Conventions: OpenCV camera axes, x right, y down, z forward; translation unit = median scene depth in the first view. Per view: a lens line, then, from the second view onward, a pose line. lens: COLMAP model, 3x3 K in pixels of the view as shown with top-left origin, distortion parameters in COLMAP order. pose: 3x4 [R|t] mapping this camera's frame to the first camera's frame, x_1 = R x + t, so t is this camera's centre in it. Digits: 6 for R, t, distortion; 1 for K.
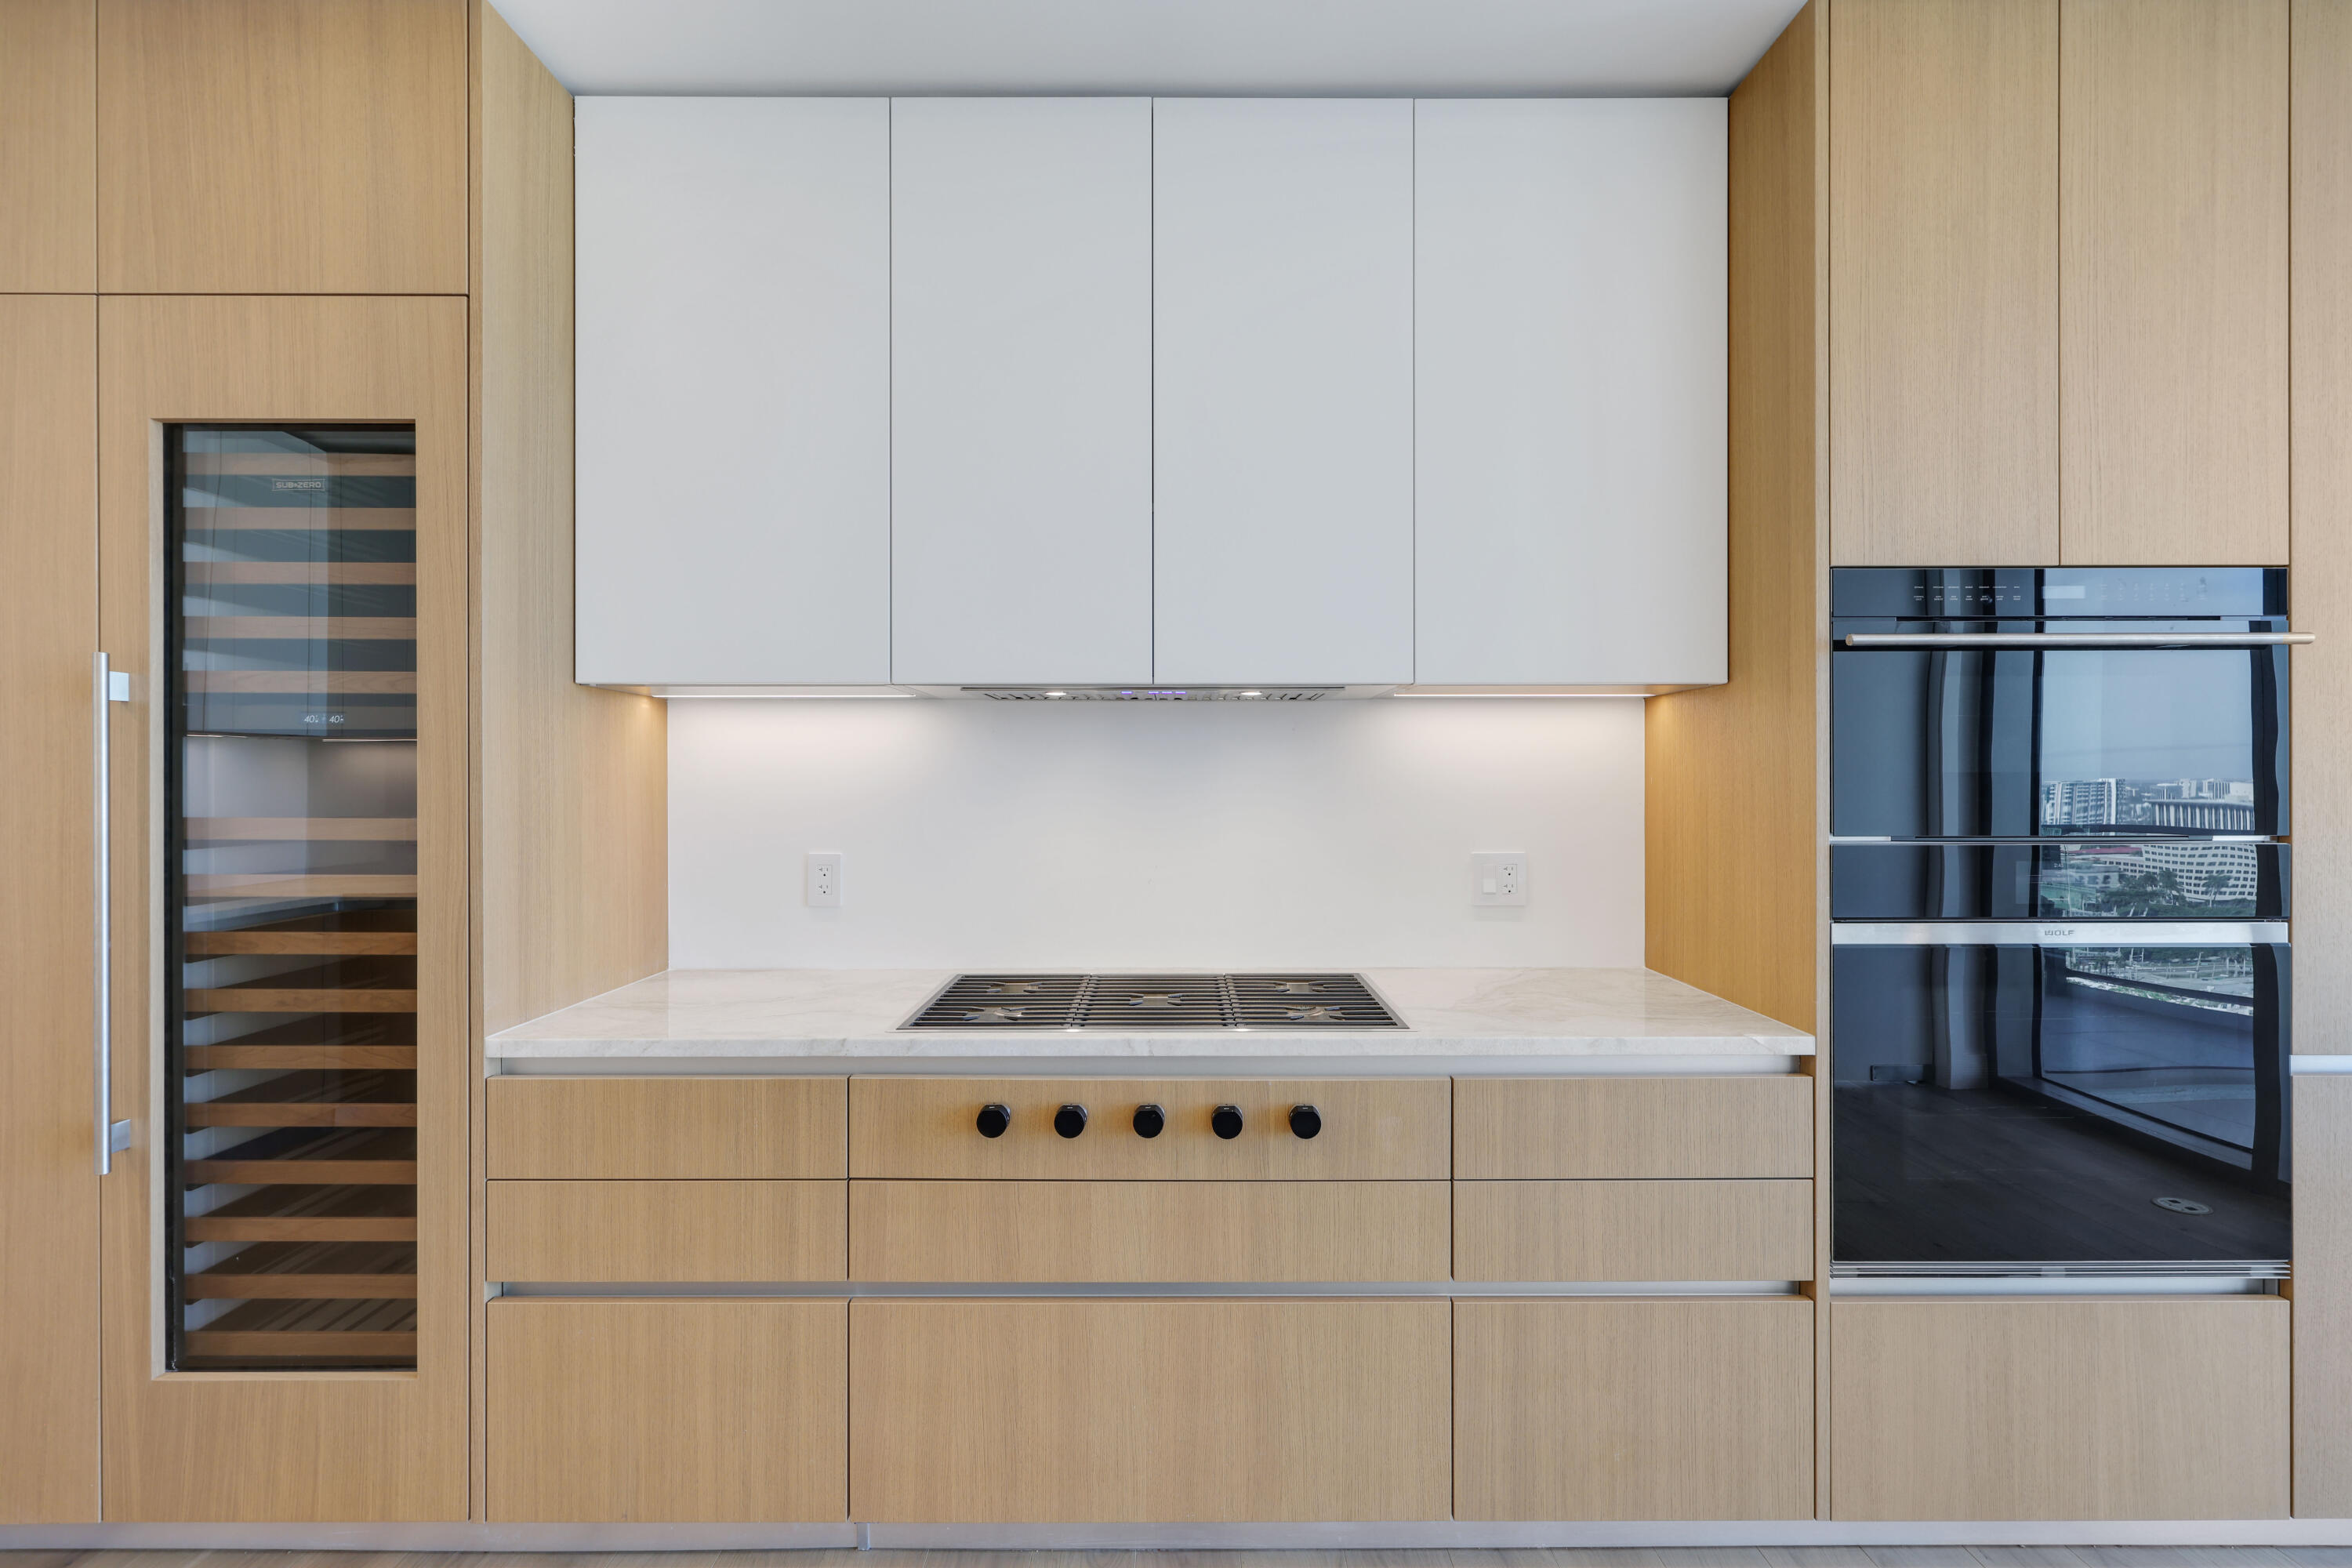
lens RADIAL K [[1095.8, 0, 1170.4], [0, 1095.8, 784.0], [0, 0, 1]] dist [-0.001944, 0.000551]
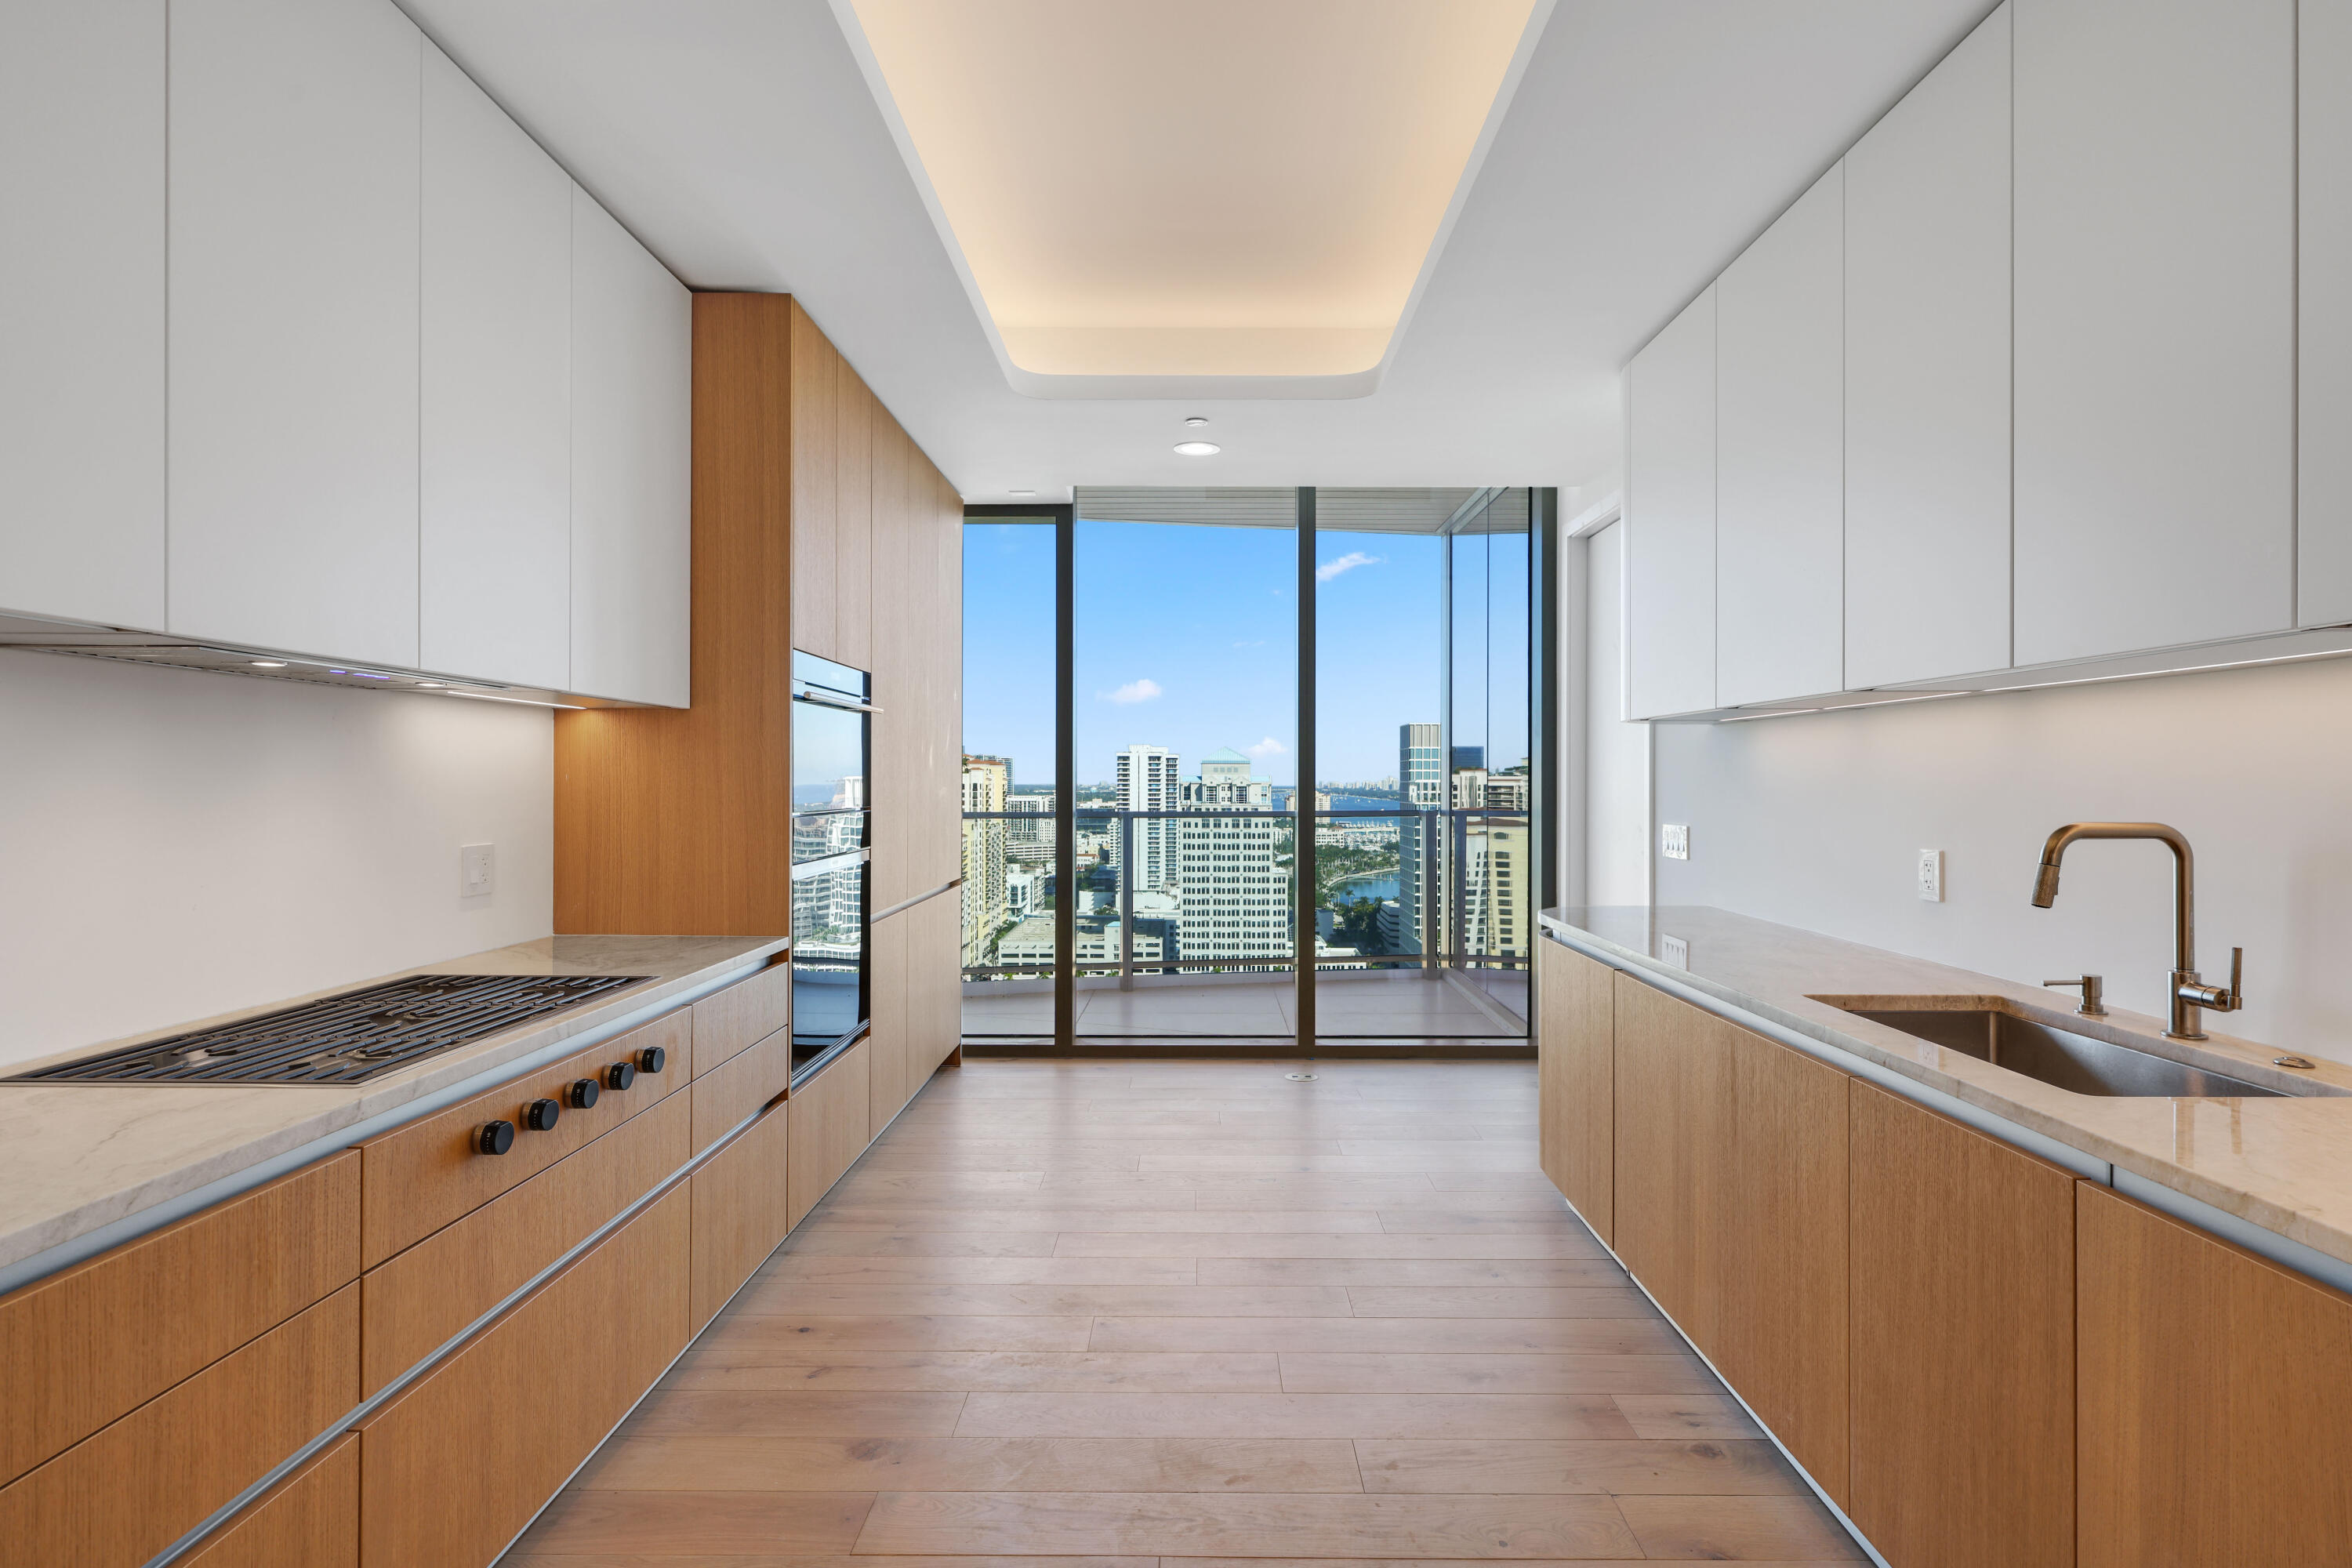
lens RADIAL K [[1199.3, 0, 1178.3], [0, 1199.3, 783.1], [0, 0, 1]] dist [-0.000365, 0.000063]
pose [[0.012900, -0.000801, 0.999916, -1.158331], [0.004620, 0.999989, 0.000742, 0.005819], [-0.999906, 0.004611, 0.012903, 0.396199]]
